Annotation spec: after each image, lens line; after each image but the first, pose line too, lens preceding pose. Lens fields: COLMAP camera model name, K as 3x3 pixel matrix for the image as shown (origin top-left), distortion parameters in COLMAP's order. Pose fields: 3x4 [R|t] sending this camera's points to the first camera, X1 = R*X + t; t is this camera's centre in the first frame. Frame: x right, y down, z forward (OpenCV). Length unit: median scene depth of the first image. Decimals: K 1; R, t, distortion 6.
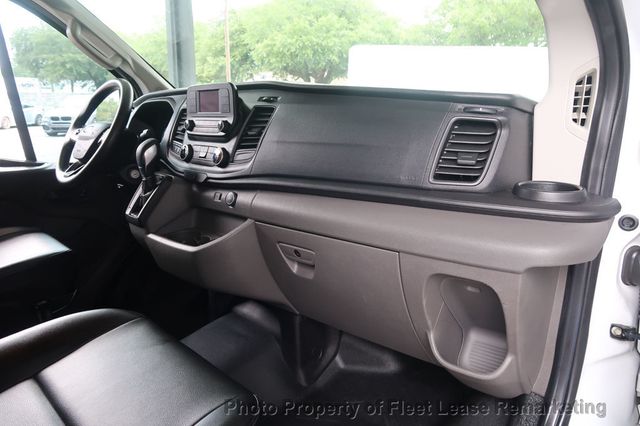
lens RADIAL K [[442.8, 0, 315.1], [0, 442.8, 213.0], [0, 0, 1]] dist [-0.013313, -0.000632]
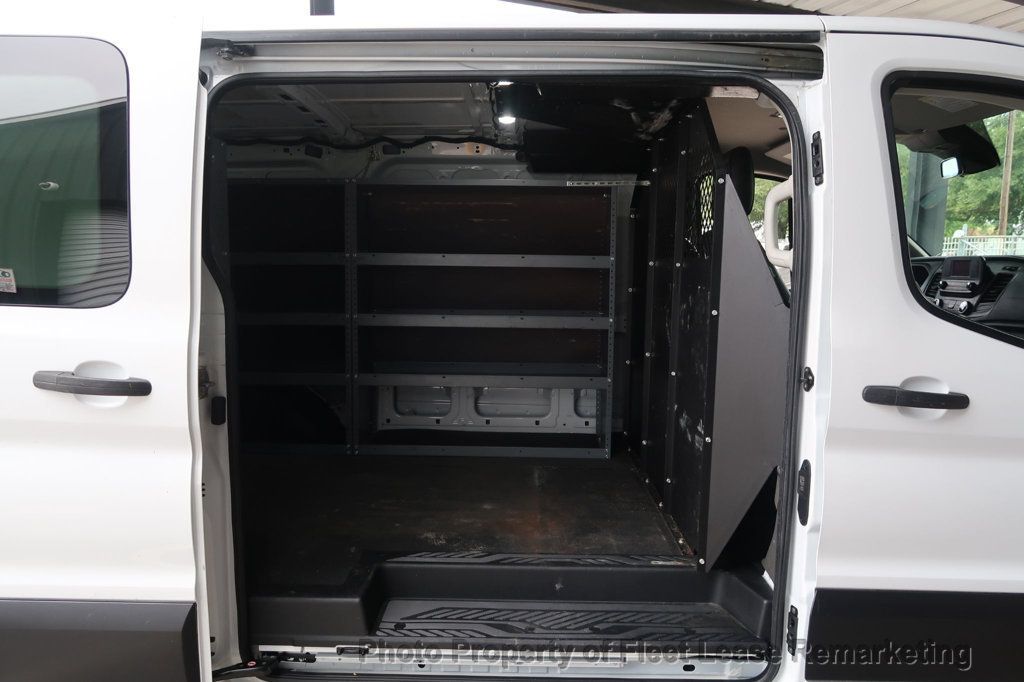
lens RADIAL K [[708.5, 0, 511.4], [0, 708.5, 334.4], [0, 0, 1]] dist [-0.013313, -0.000632]
pose [[0.701940, 0.082041, -0.707495, 0.338036], [-0.172036, 0.983461, -0.056644, 0.307960], [0.691147, 0.161475, 0.704445, -1.449327]]
